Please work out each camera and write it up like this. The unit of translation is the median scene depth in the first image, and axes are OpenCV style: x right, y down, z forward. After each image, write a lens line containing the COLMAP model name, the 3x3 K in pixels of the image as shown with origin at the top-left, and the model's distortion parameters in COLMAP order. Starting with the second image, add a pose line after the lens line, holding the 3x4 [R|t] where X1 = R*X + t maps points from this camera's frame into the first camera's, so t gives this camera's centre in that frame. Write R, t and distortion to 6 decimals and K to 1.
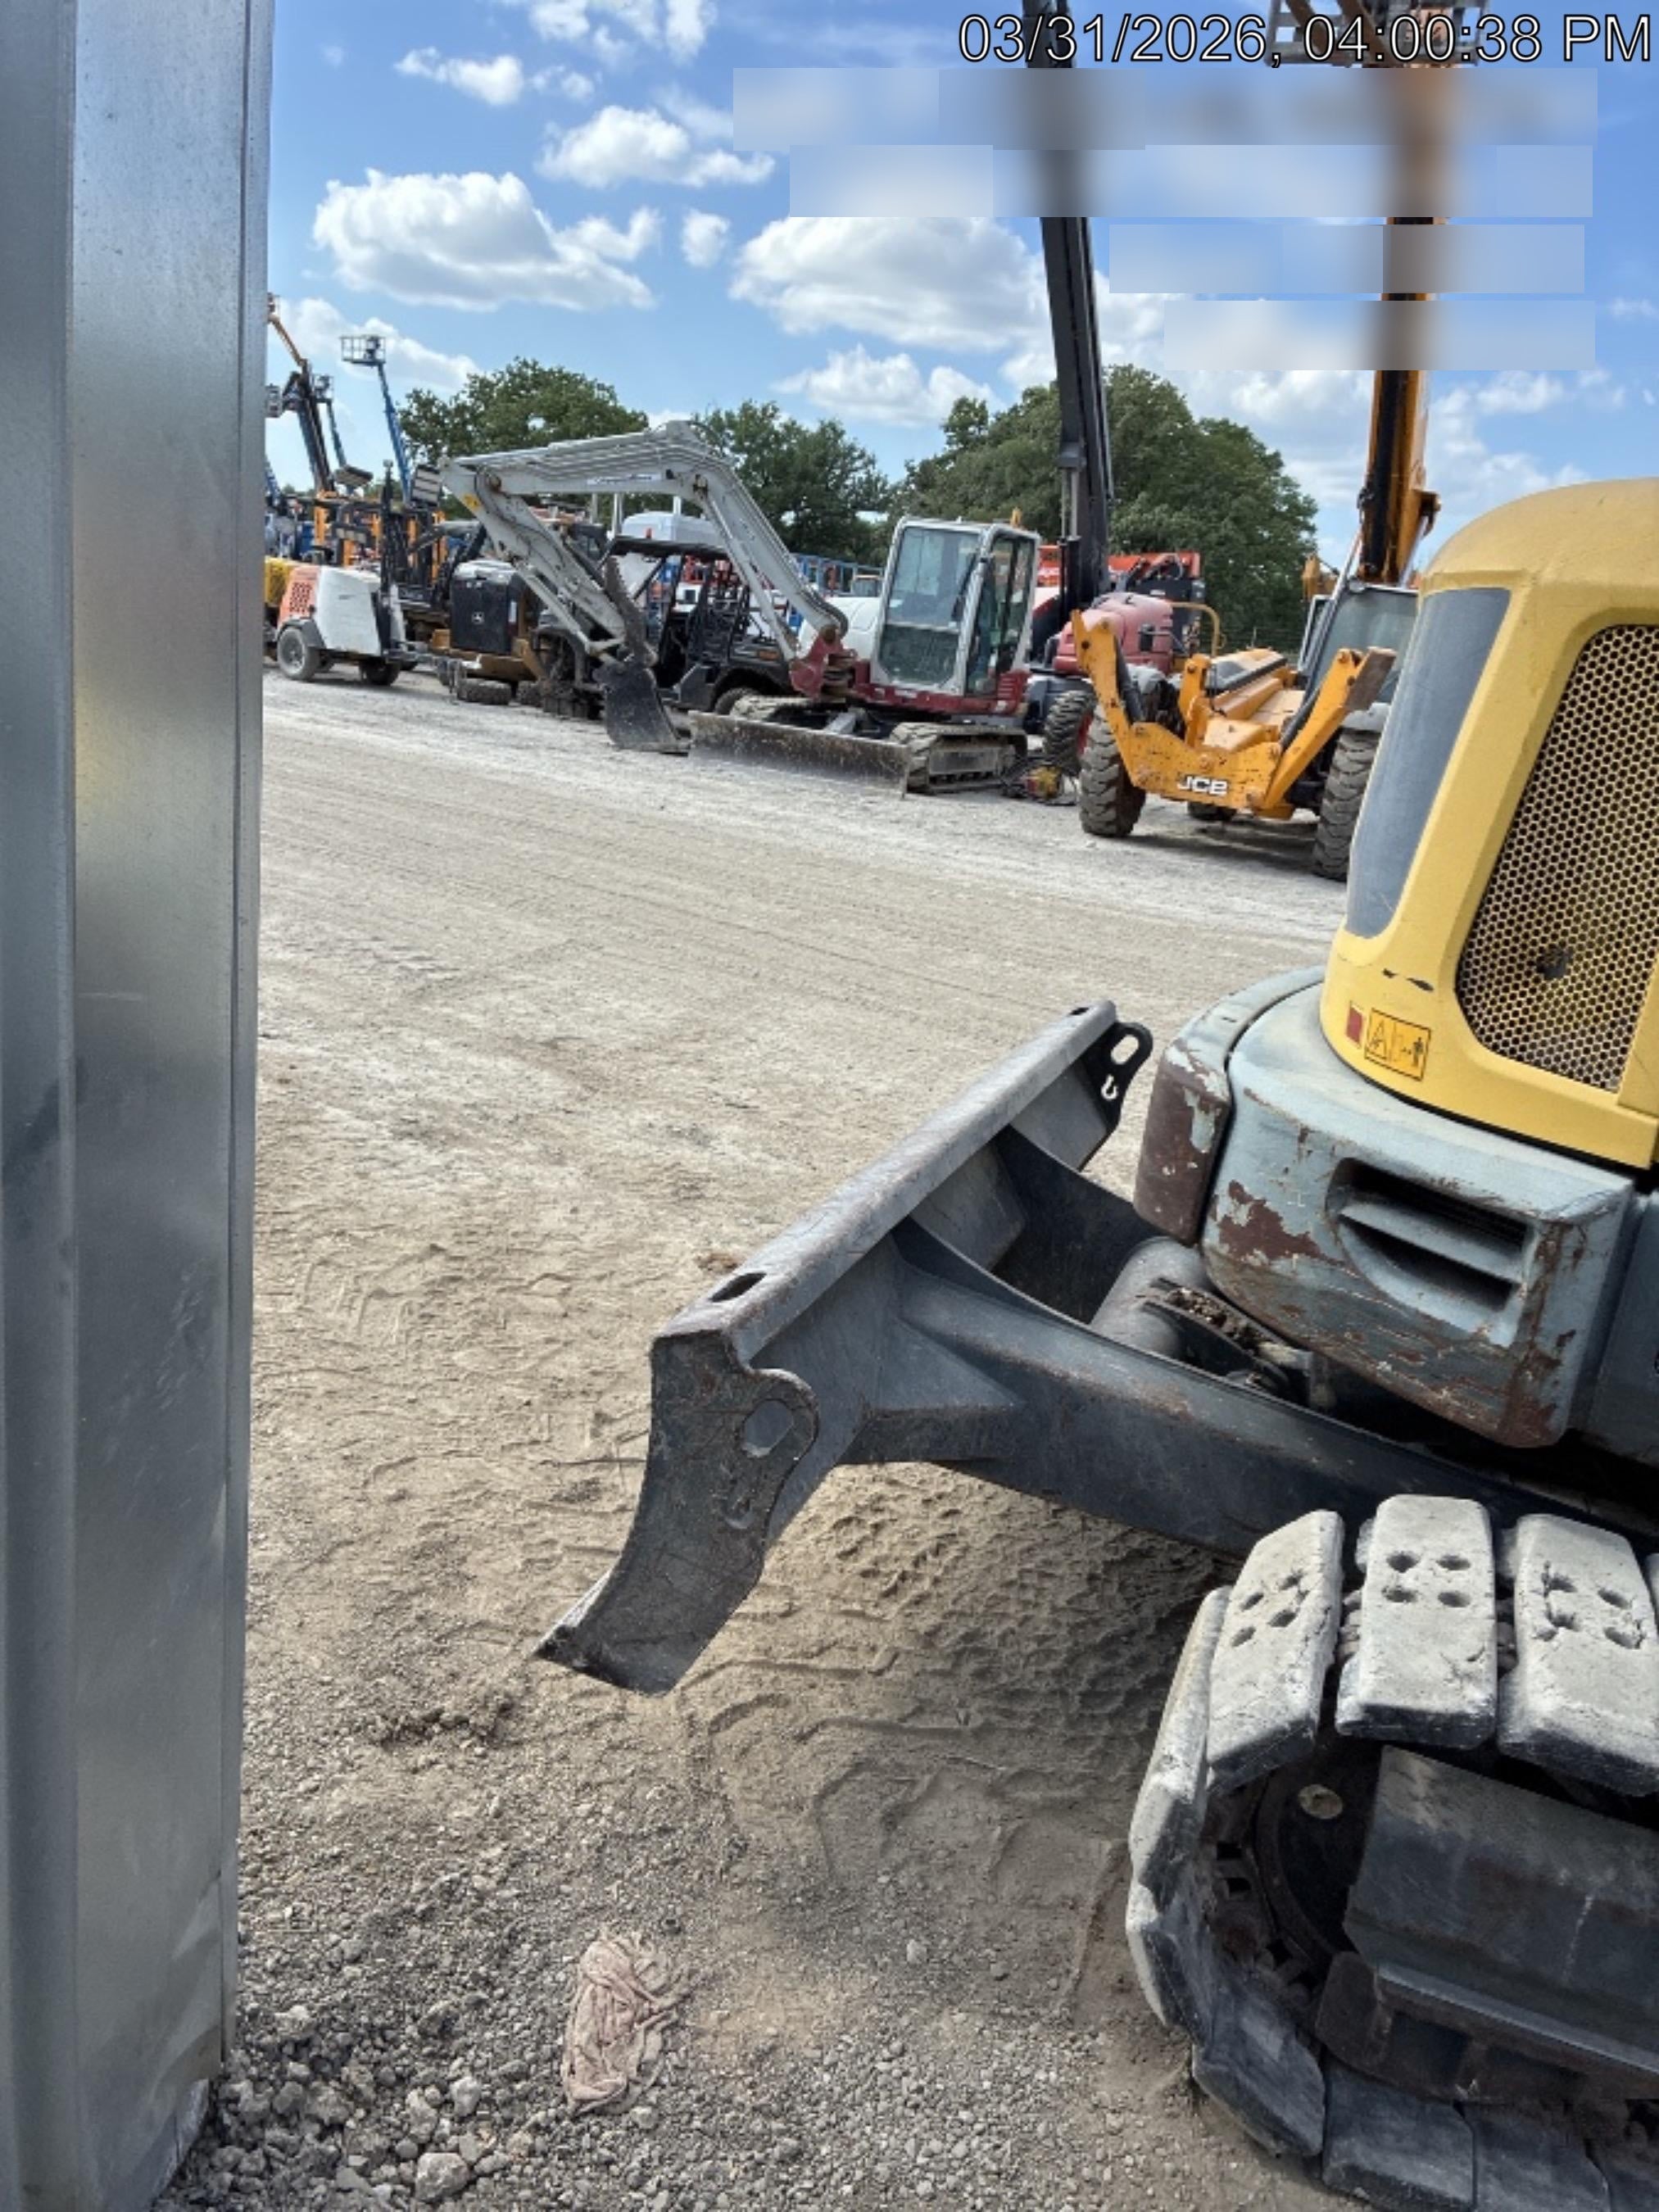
lens RADIAL K [[1668.1, 0, 853.8], [0, 1668.1, 1082.1], [0, 0, 1]] dist [0.040437, -0.000828]
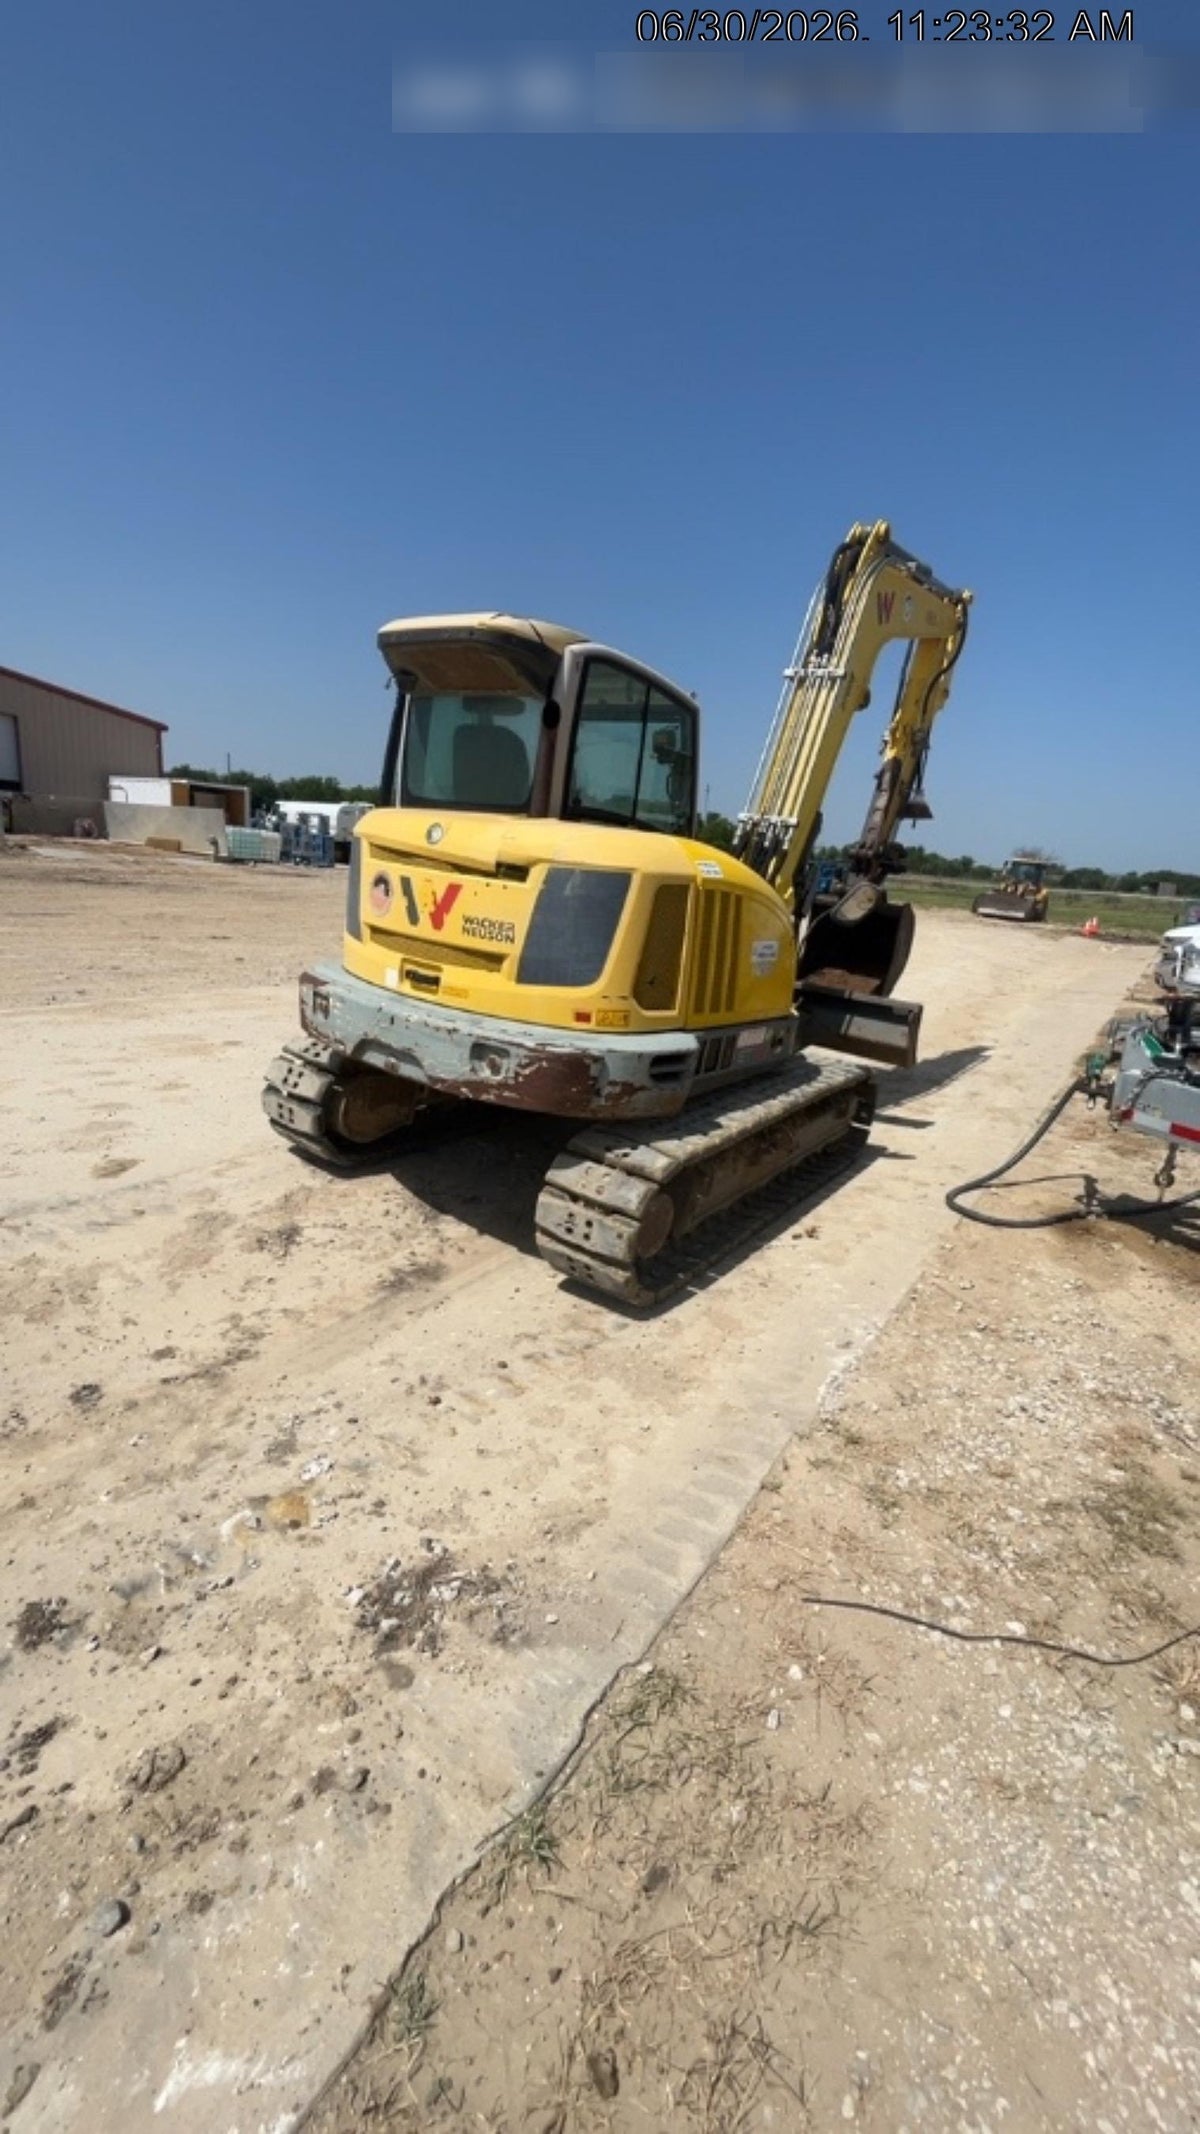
lens RADIAL K [[820.6, 0, 606.8], [0, 820.6, 1069.1], [0, 0, 1]] dist [-0.000096, 0.000012]
pose [[0.049375, -0.373825, 0.926184, -1.159416], [0.168318, 0.917167, 0.361212, -0.507189], [-0.984495, 0.138058, 0.108206, 0.907522]]
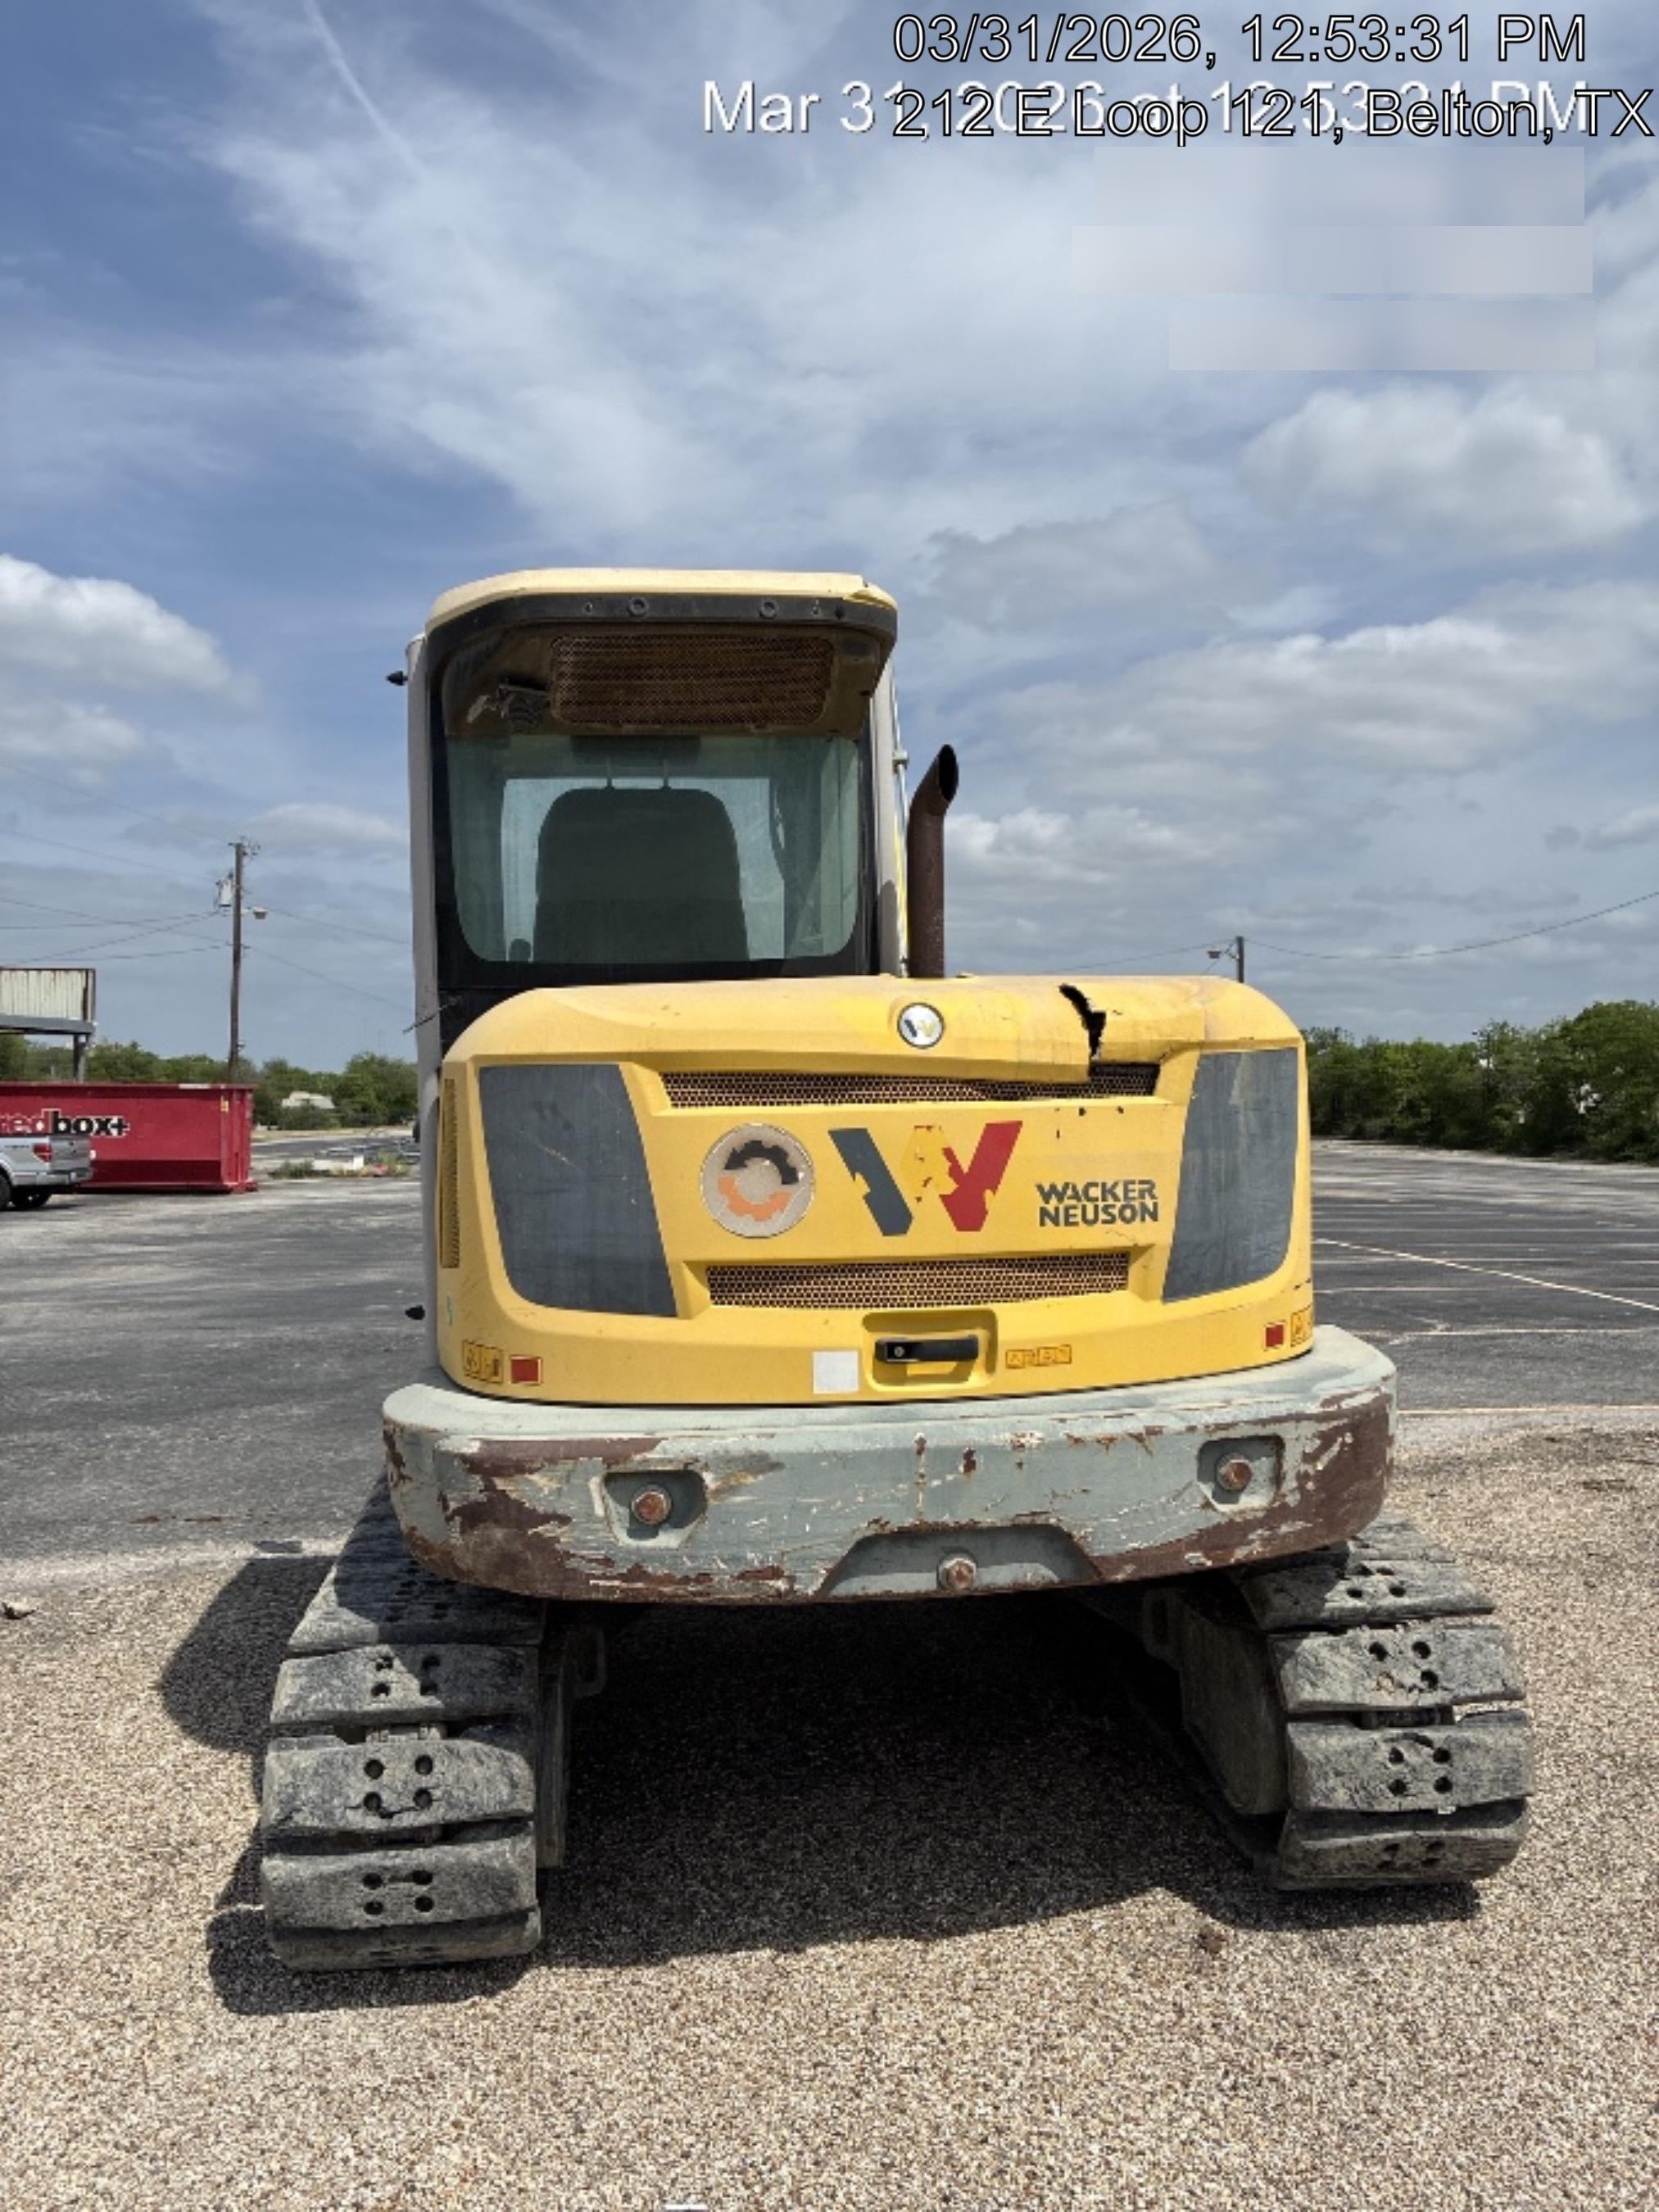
lens RADIAL K [[1595.1, 0, 817.4], [0, 1595.1, 1101.8], [0, 0, 1]] dist [0.024439, -0.001474]
pose [[-0.656346, -0.125727, 0.743911, -0.497553], [0.150288, 0.944468, 0.292221, -0.766313], [-0.739340, 0.303599, -0.601002, 2.290156]]
